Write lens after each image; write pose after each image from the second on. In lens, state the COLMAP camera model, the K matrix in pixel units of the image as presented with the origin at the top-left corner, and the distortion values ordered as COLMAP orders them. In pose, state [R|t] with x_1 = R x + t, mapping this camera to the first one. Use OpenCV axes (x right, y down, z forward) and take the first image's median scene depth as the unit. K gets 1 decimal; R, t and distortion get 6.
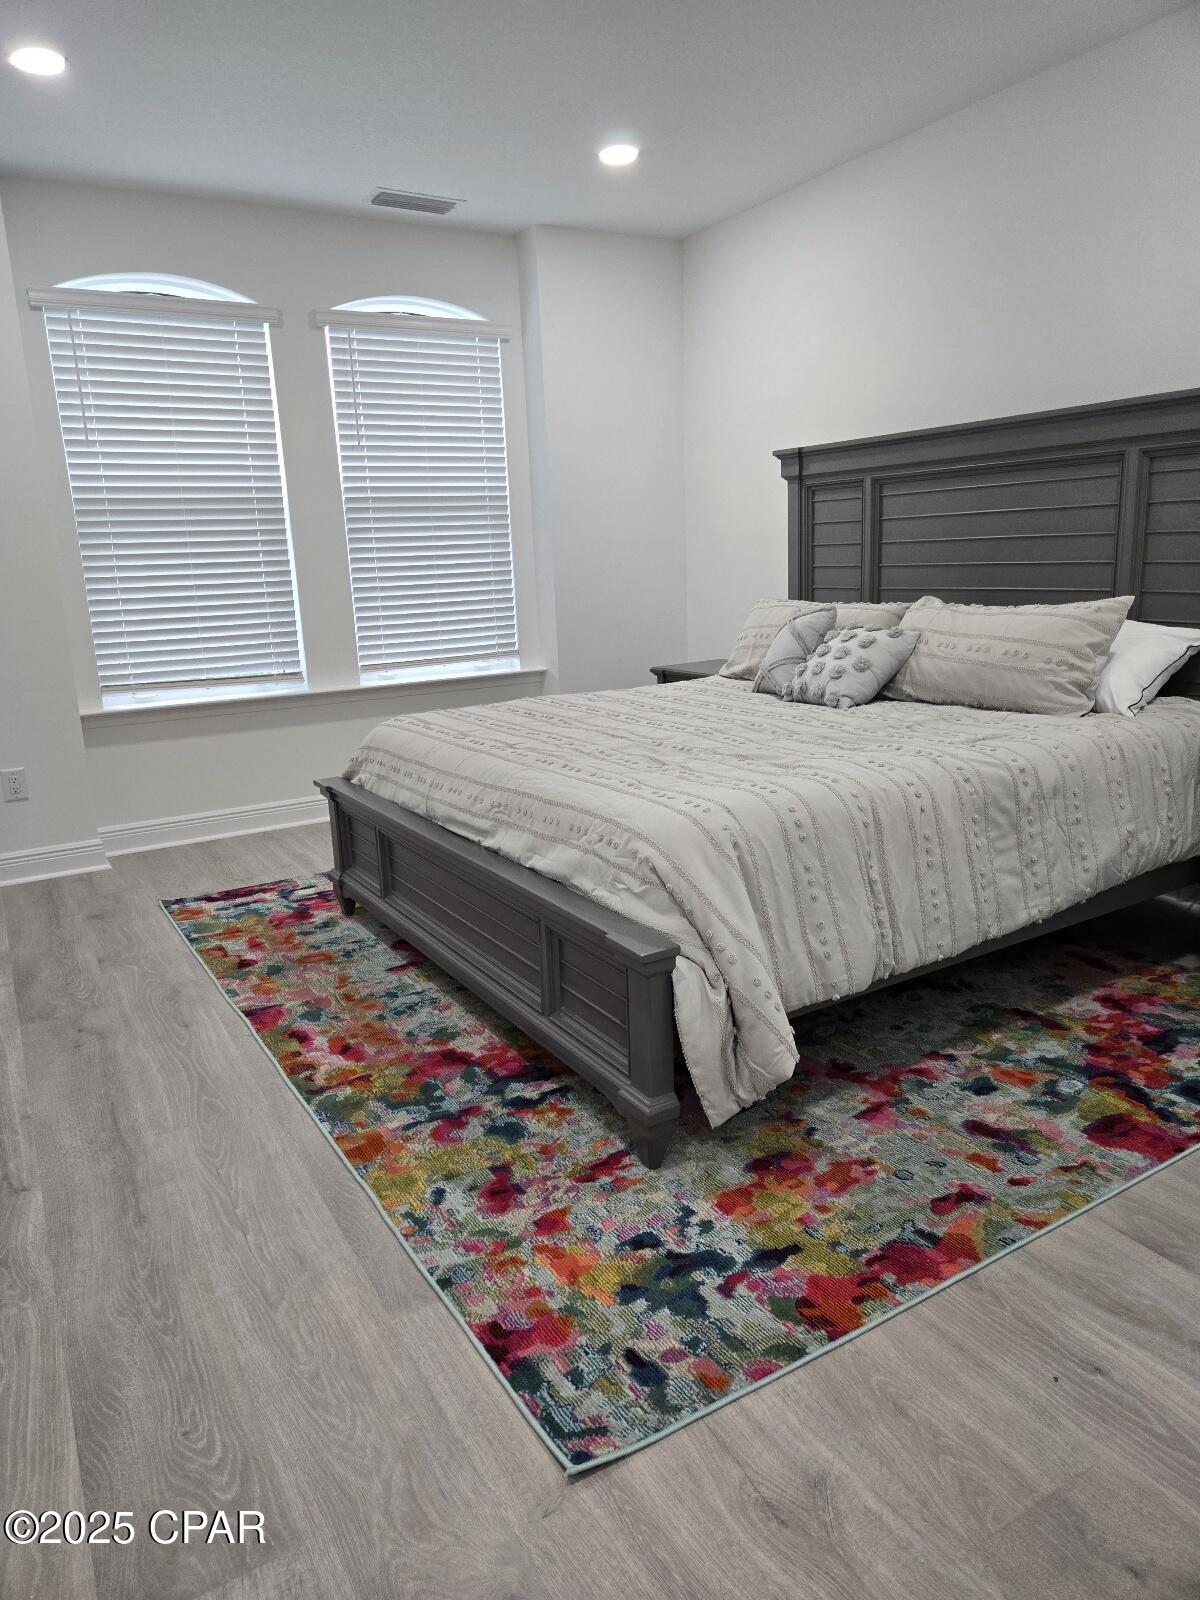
lens RADIAL K [[1082.0, 0, 591.1], [0, 1082.0, 794.9], [0, 0, 1]] dist [0.061323, -0.047468]
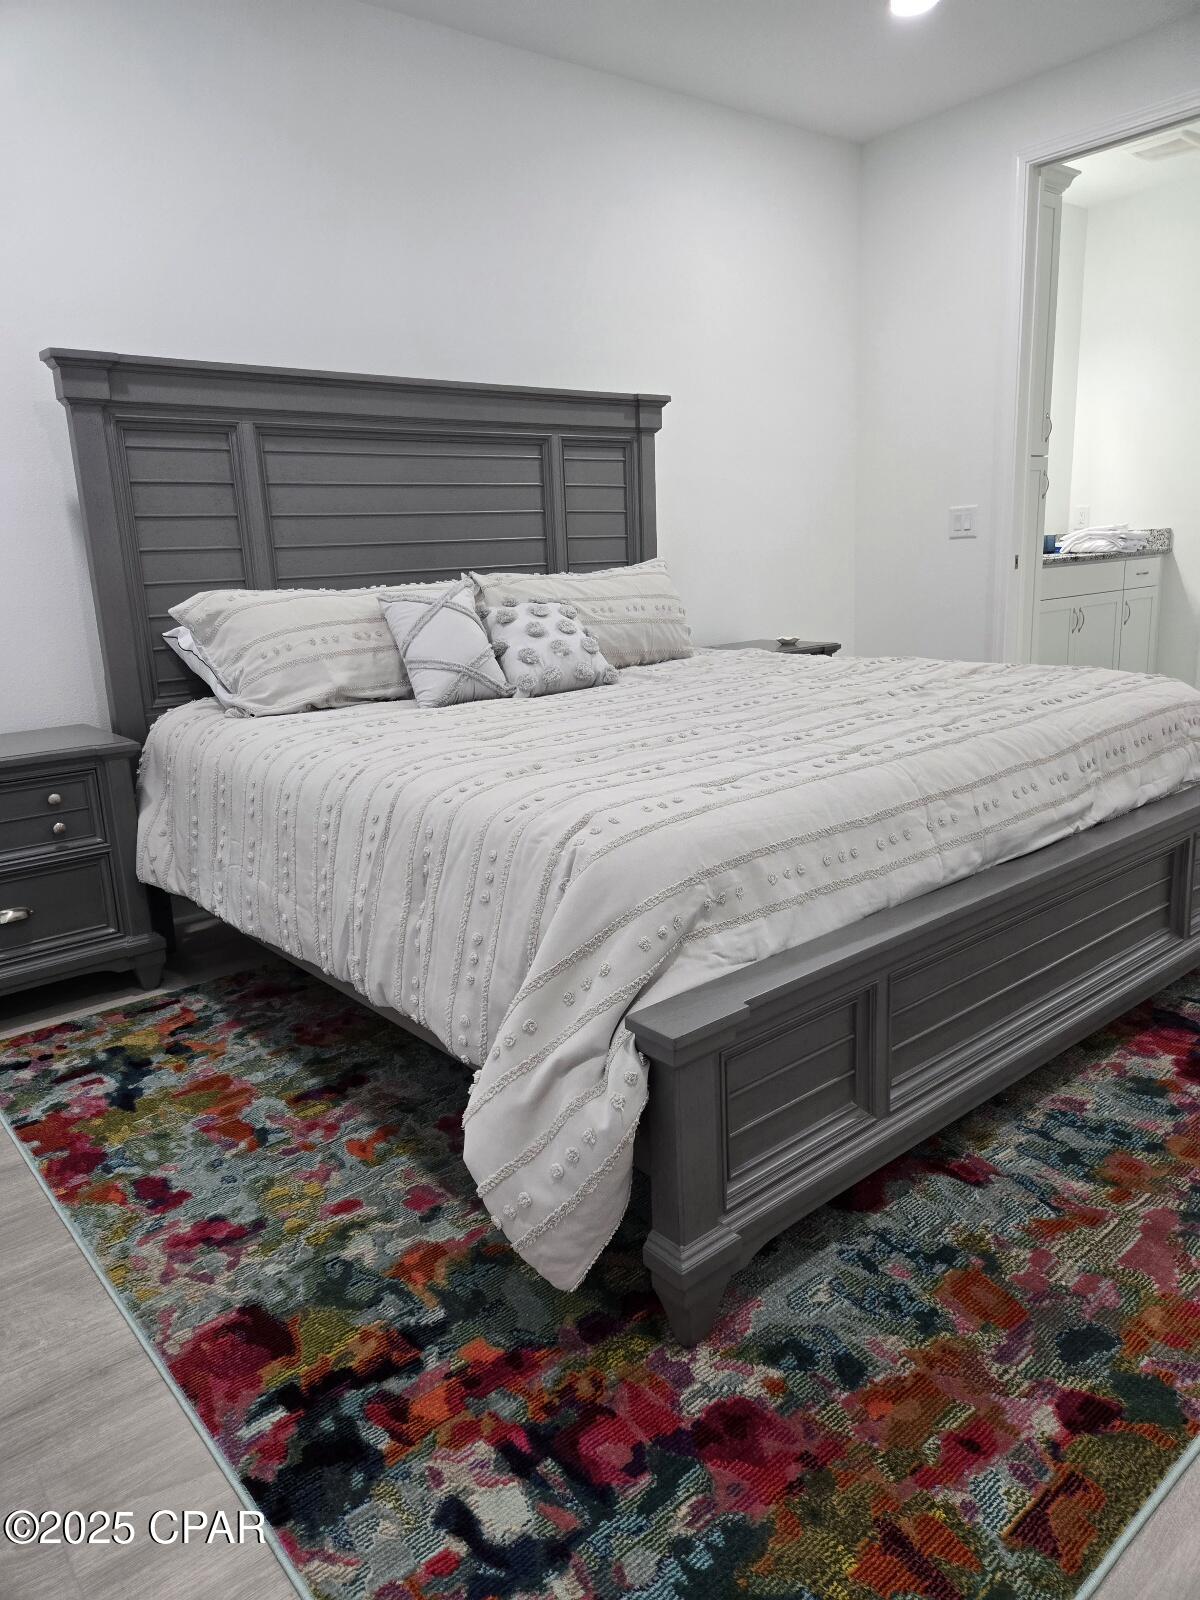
lens RADIAL K [[1082.0, 0, 591.1], [0, 1082.0, 794.9], [0, 0, 1]] dist [0.061323, -0.047468]
pose [[-0.158340, -0.169924, 0.972653, -0.620902], [0.271351, 0.939662, 0.208334, -0.180295], [-0.949367, 0.296918, -0.102677, 1.115696]]
